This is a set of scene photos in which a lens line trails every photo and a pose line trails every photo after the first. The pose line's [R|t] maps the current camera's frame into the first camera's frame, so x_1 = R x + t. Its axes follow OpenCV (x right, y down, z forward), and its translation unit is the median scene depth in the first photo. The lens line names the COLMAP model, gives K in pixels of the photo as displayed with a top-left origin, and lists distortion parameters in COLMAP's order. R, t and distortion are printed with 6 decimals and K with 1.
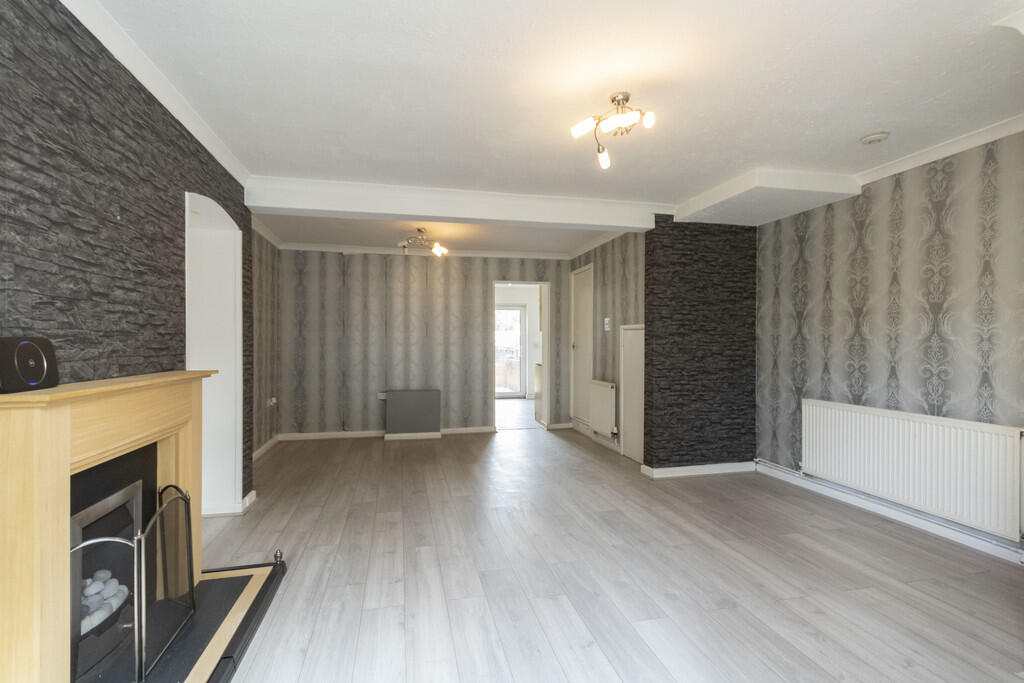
lens RADIAL K [[479.3, 0, 513.3], [0, 479.3, 344.8], [0, 0, 1]] dist [0.016164, -0.000590]
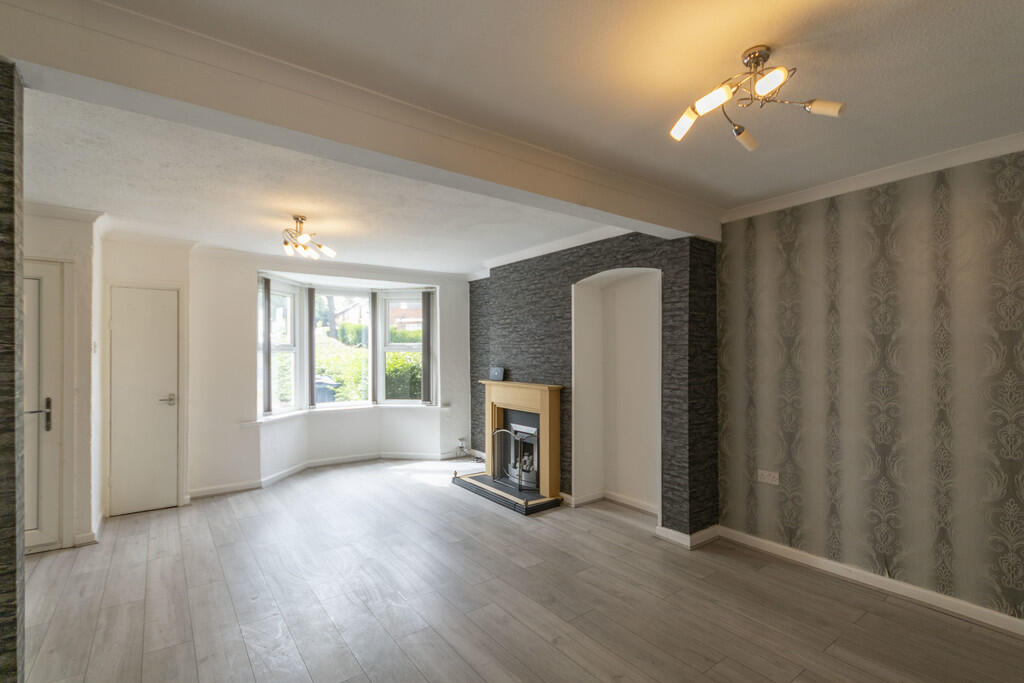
lens RADIAL K [[479.3, 0, 527.4], [0, 479.3, 350.4], [0, 0, 1]] dist [0.016164, -0.000590]
pose [[-0.913275, 0.000001, -0.407344, 0.138614], [0.002302, 0.999984, -0.005158, -0.056961], [0.407337, -0.005649, -0.913260, 2.043452]]
